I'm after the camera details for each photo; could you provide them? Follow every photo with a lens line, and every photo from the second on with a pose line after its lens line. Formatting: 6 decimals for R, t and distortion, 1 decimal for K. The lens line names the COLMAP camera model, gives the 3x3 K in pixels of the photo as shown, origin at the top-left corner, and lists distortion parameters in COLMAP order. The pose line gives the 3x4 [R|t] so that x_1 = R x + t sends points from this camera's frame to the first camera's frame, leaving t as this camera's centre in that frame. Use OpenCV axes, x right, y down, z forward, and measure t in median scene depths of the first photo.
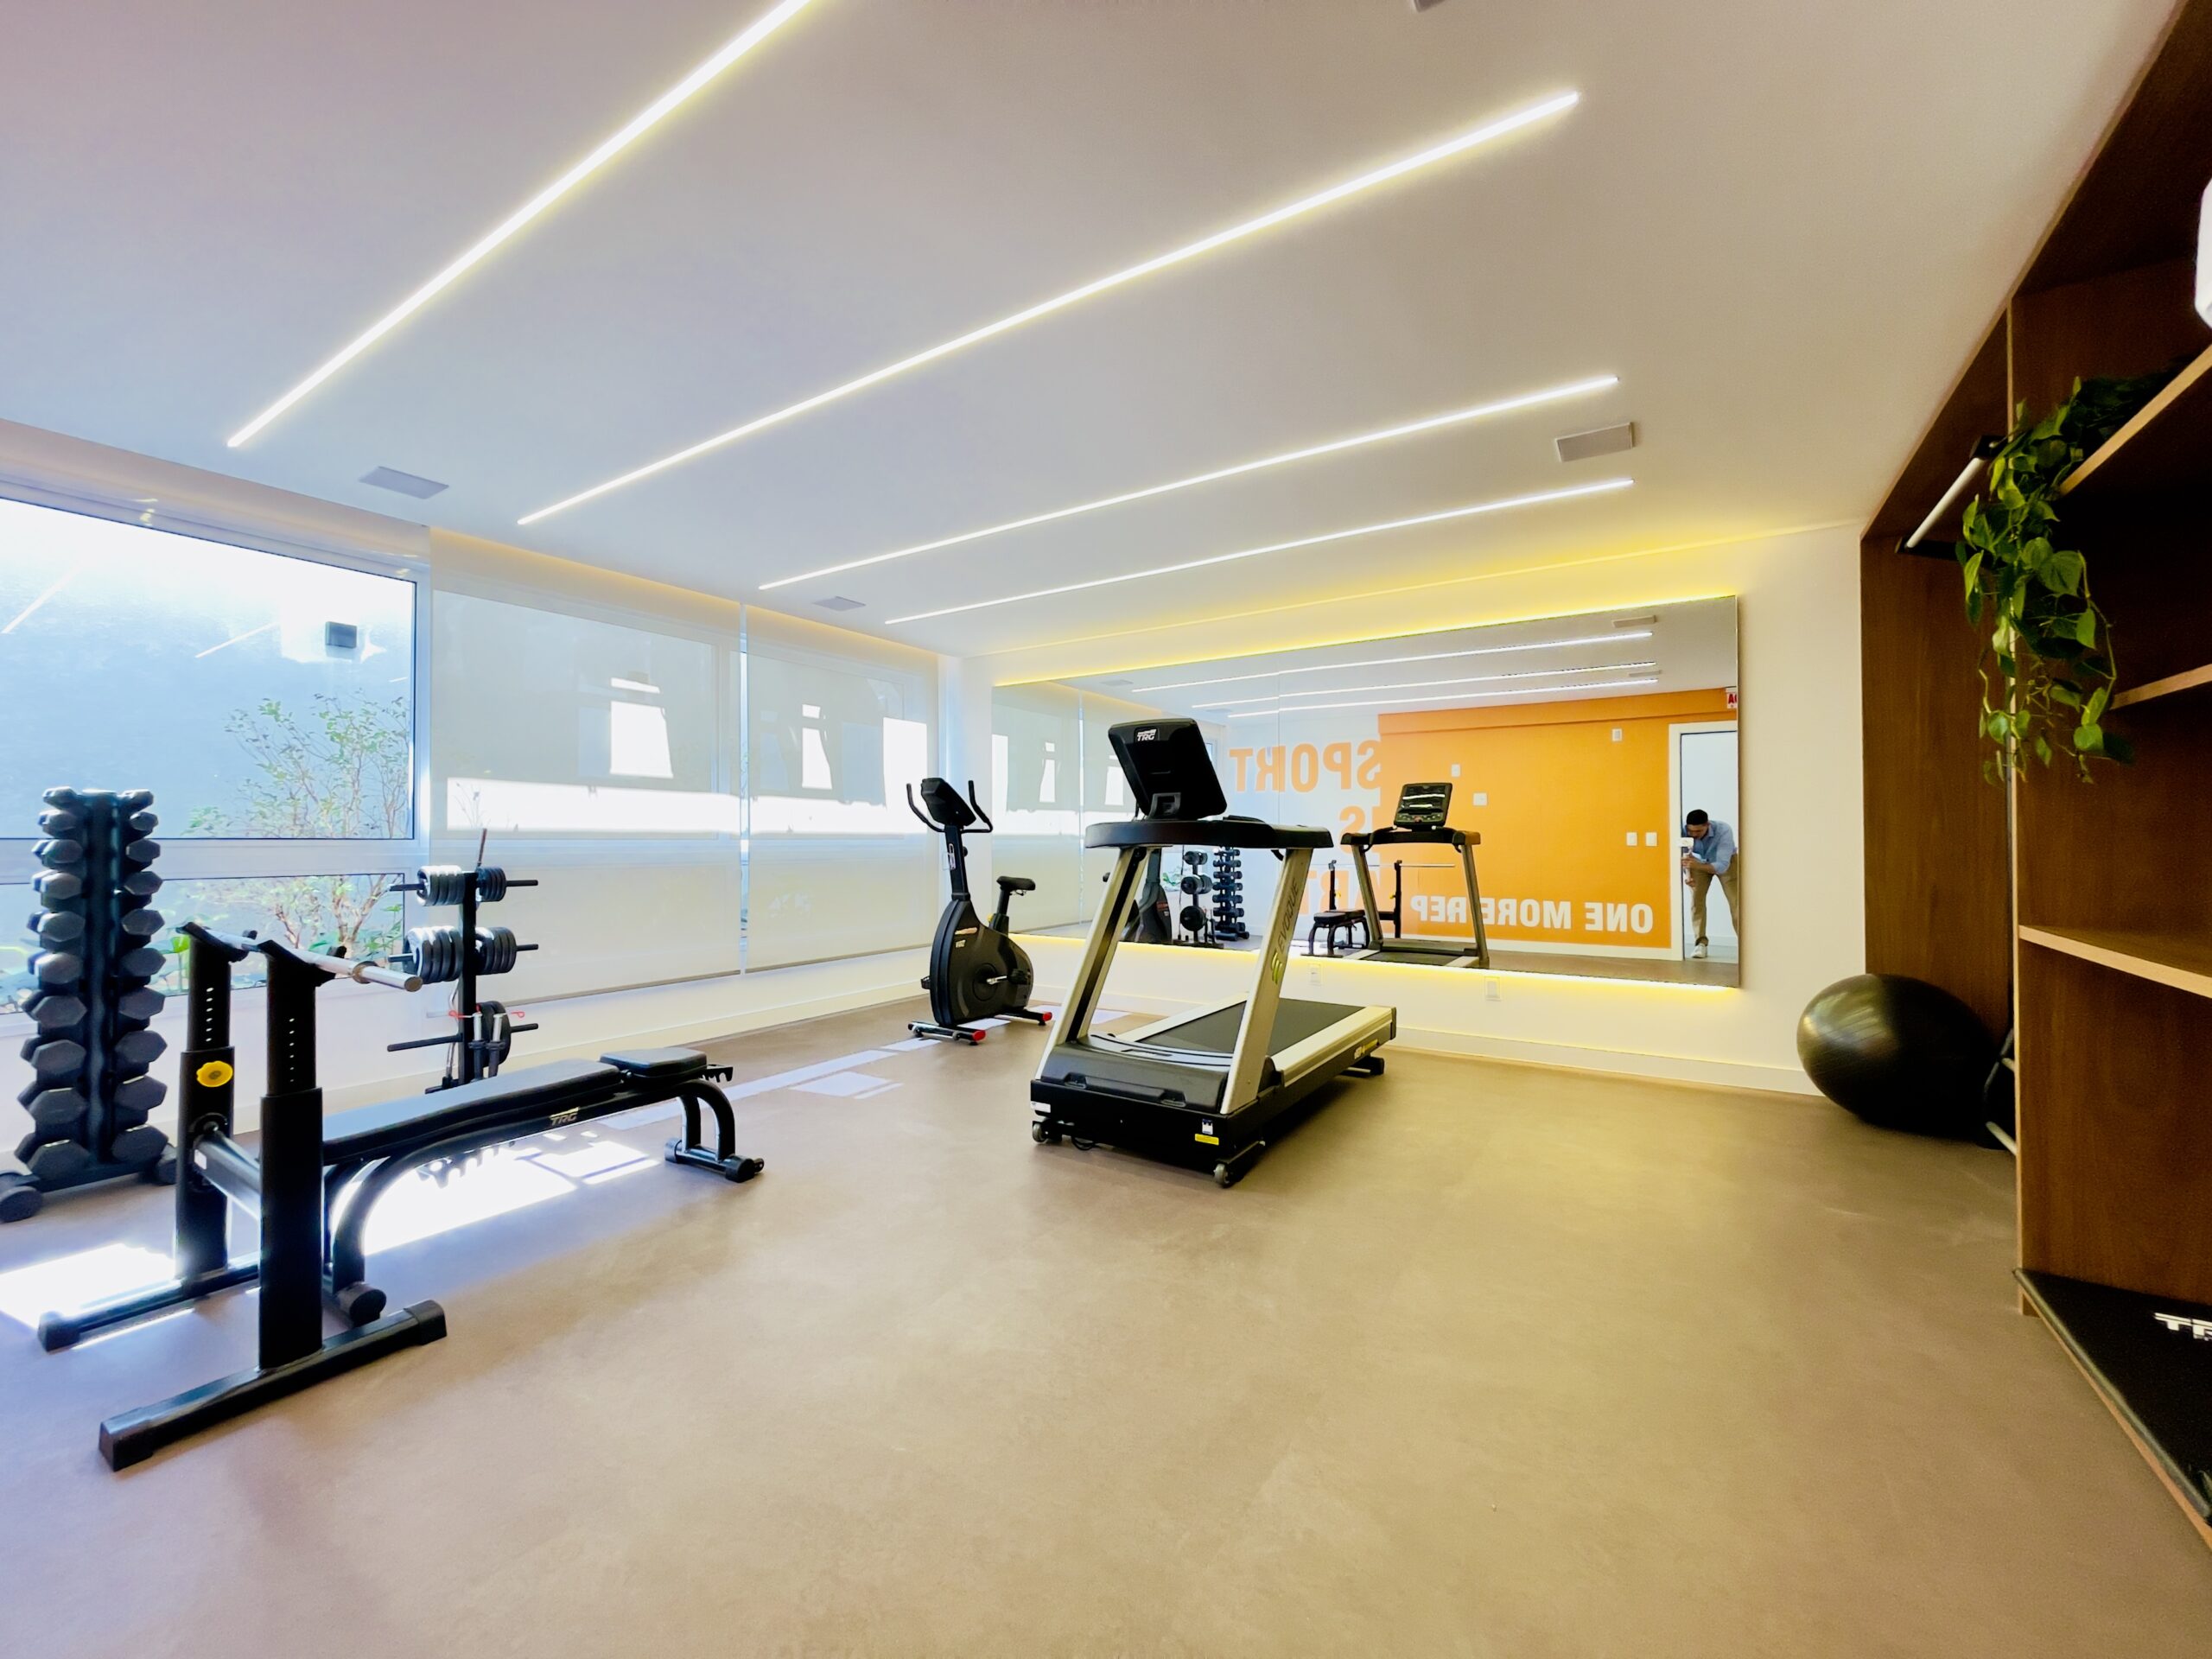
lens RADIAL K [[894.4, 0, 1098.0], [0, 894.4, 842.9], [0, 0, 1]] dist [-0.009823, 0.007145]
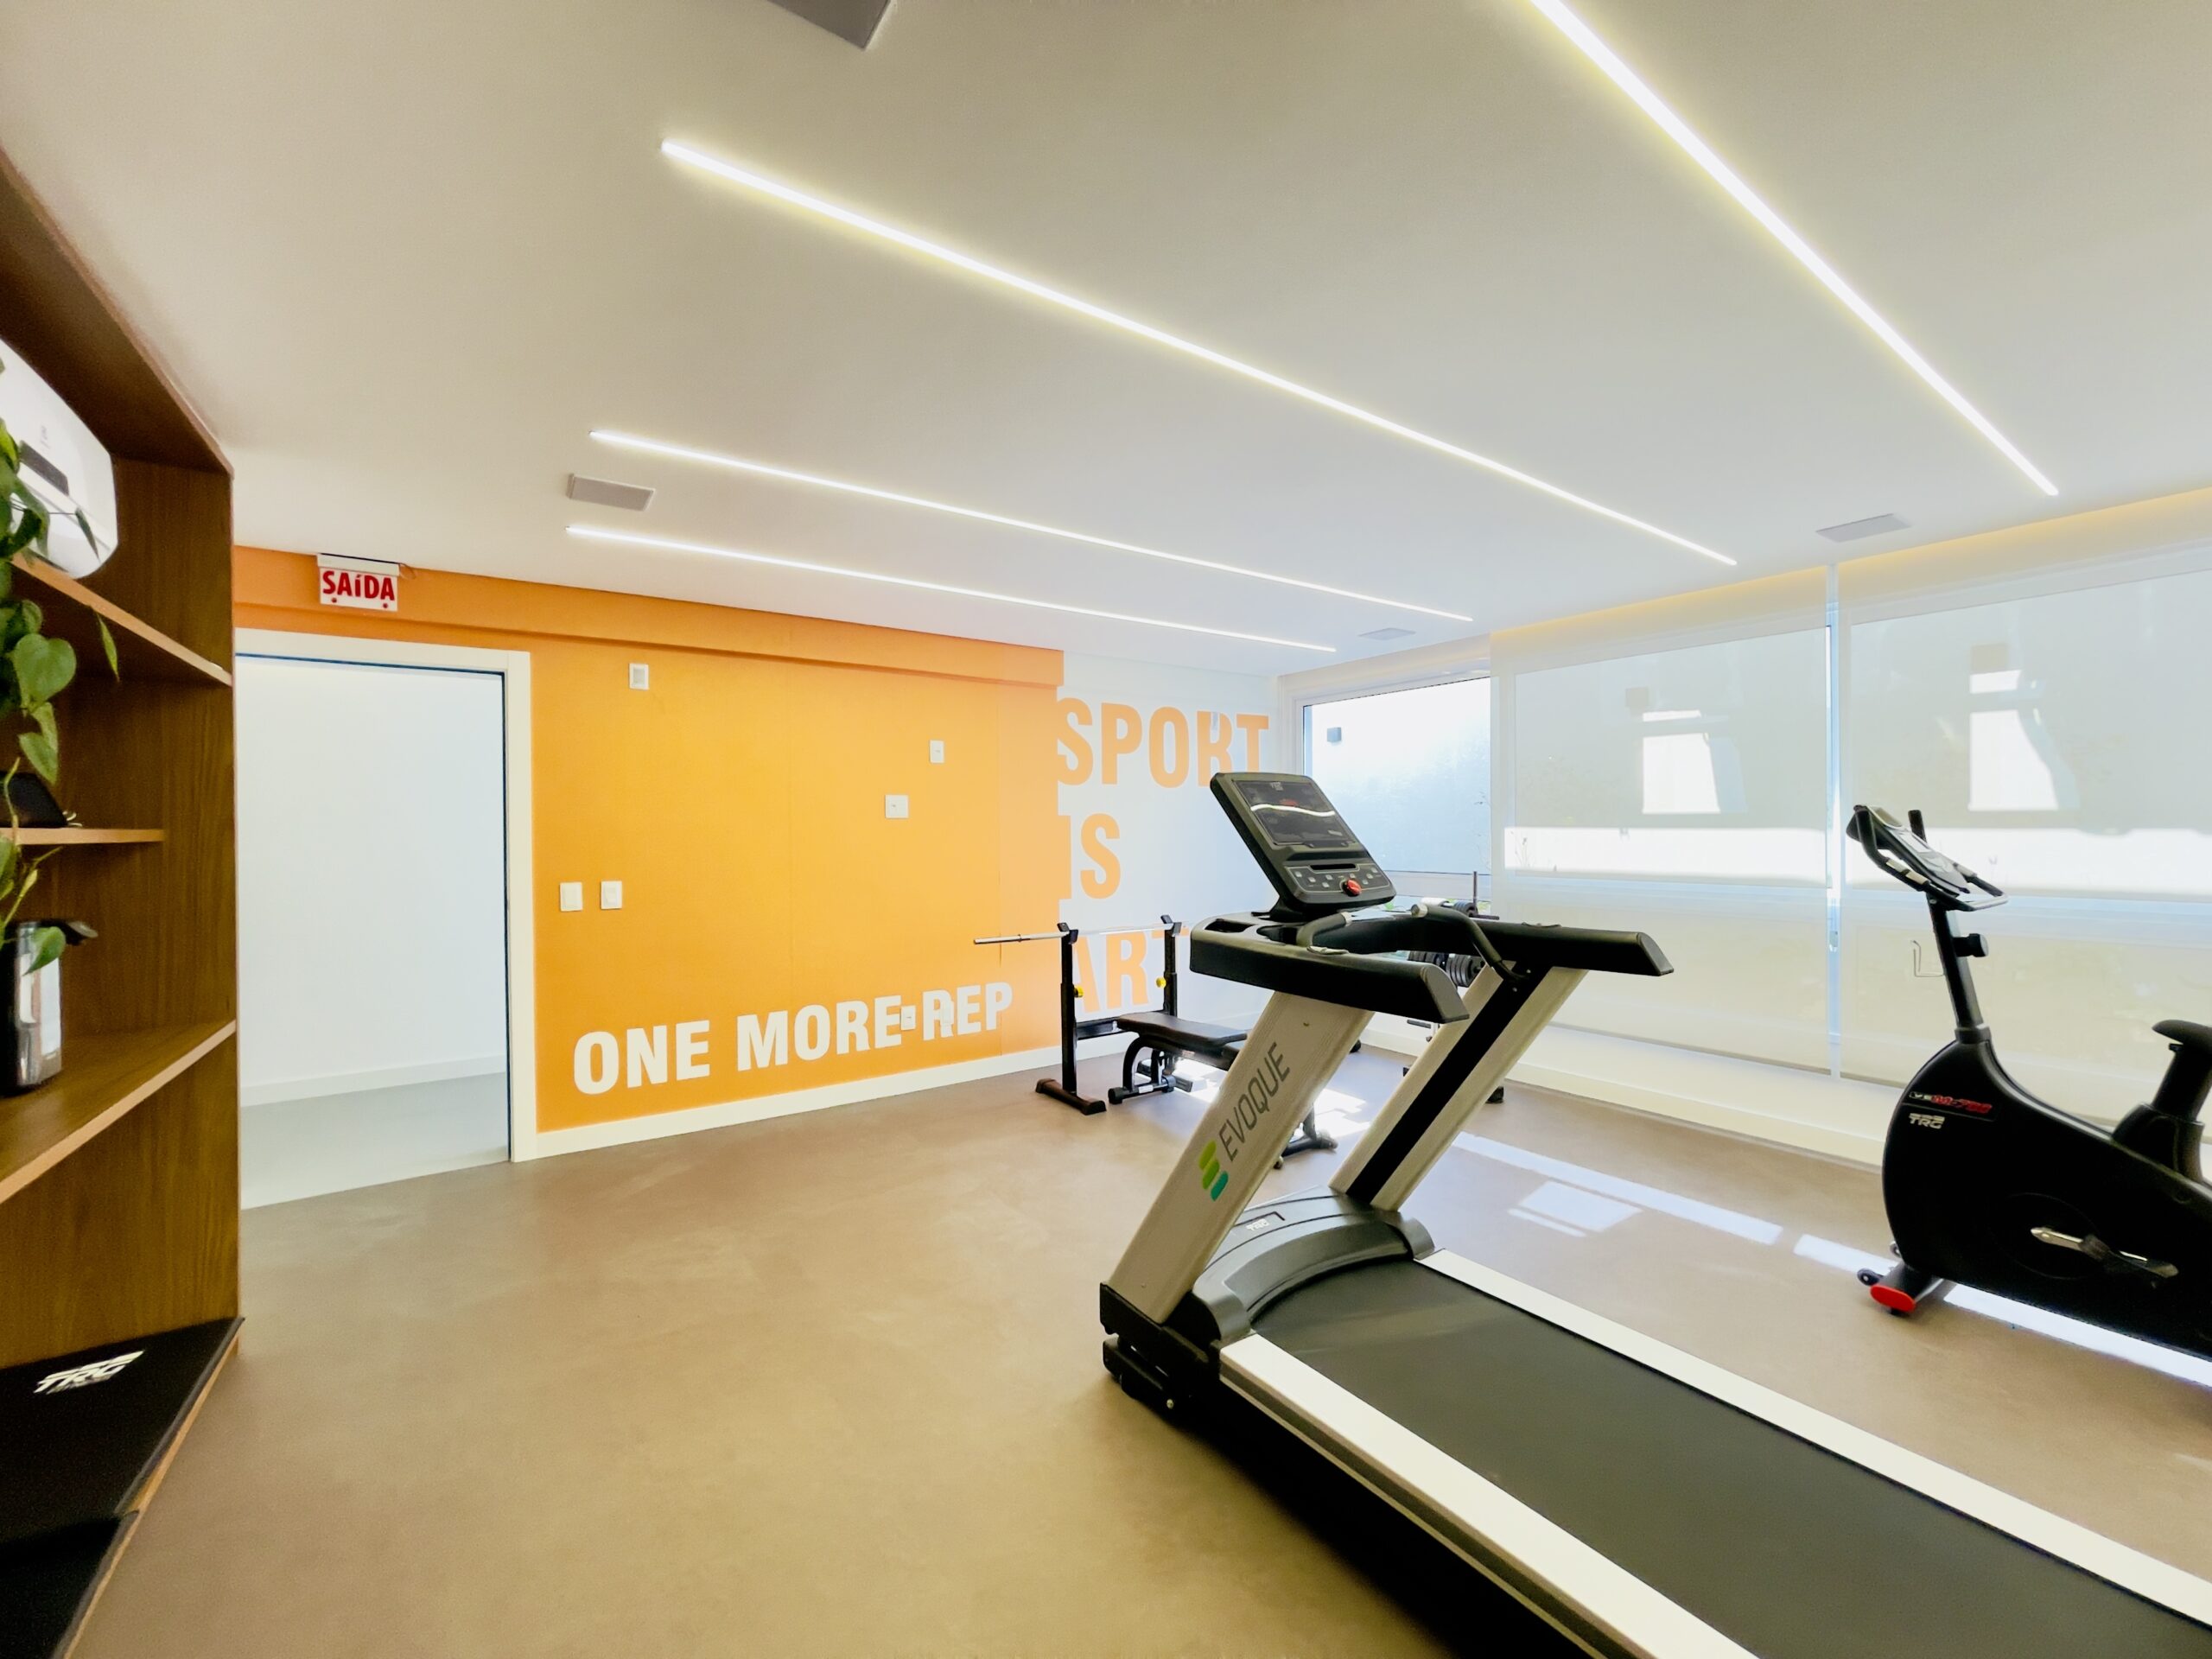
lens RADIAL K [[894.4, 0, 1104.2], [0, 894.4, 818.8], [0, 0, 1]] dist [-0.009823, 0.007145]
pose [[-0.385766, -0.004645, -0.922585, 0.552969], [0.007869, 0.999934, -0.008324, -0.067116], [0.922563, -0.010471, -0.385704, 0.818596]]
